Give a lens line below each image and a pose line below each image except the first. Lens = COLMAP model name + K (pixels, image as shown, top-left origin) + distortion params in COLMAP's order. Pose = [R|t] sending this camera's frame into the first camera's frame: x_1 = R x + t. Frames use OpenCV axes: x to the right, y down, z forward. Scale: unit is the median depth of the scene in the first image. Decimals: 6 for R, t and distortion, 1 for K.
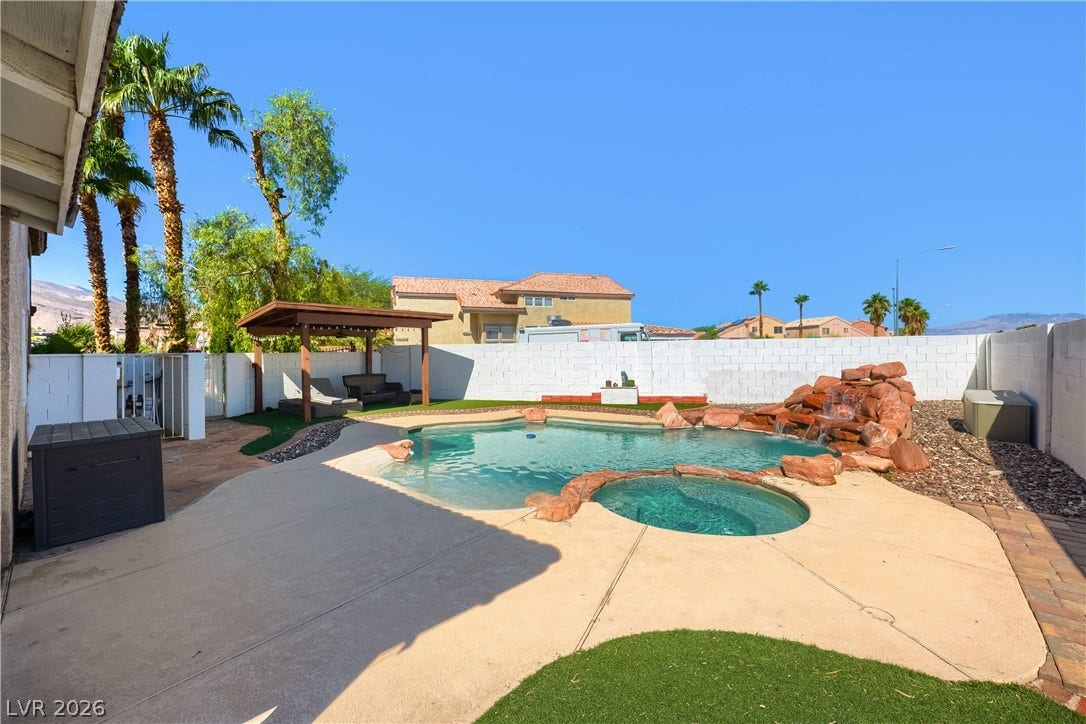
lens RADIAL K [[428.0, 0, 545.3], [0, 428.0, 357.9], [0, 0, 1]] dist [-0.010881, 0.002268]
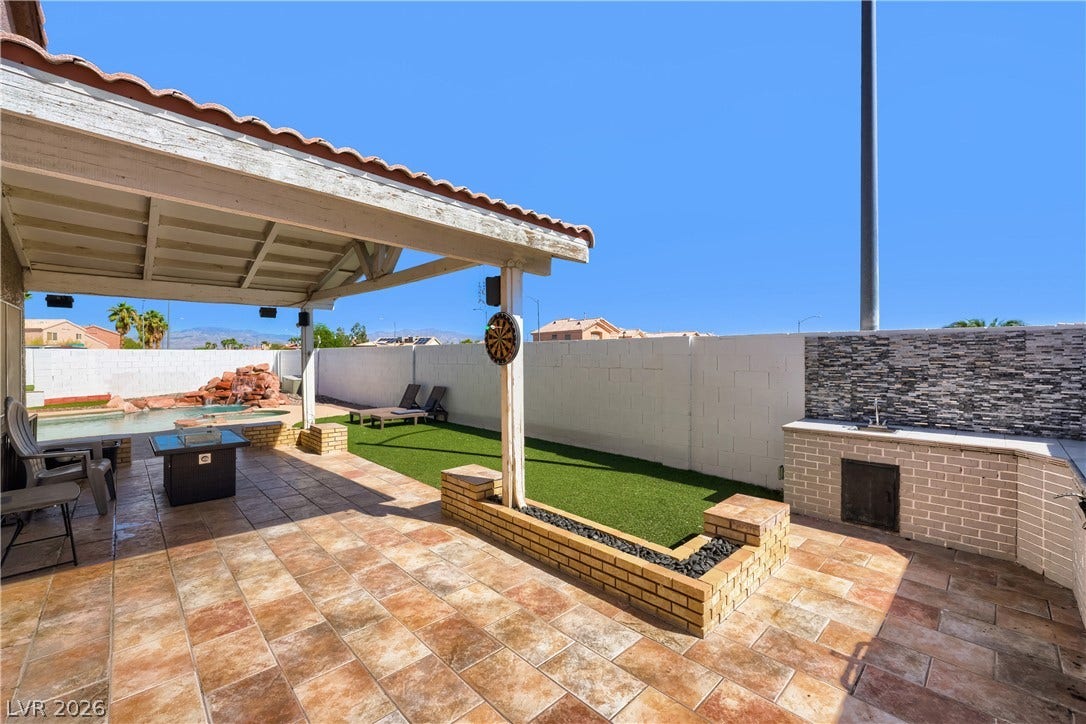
lens RADIAL K [[428.0, 0, 546.3], [0, 428.0, 360.9], [0, 0, 1]] dist [-0.010881, 0.002268]
pose [[0.072328, -0.002085, 0.997379, -0.786458], [0.014776, 0.999890, 0.001019, 0.009837], [-0.997271, 0.014663, 0.072351, -0.375953]]
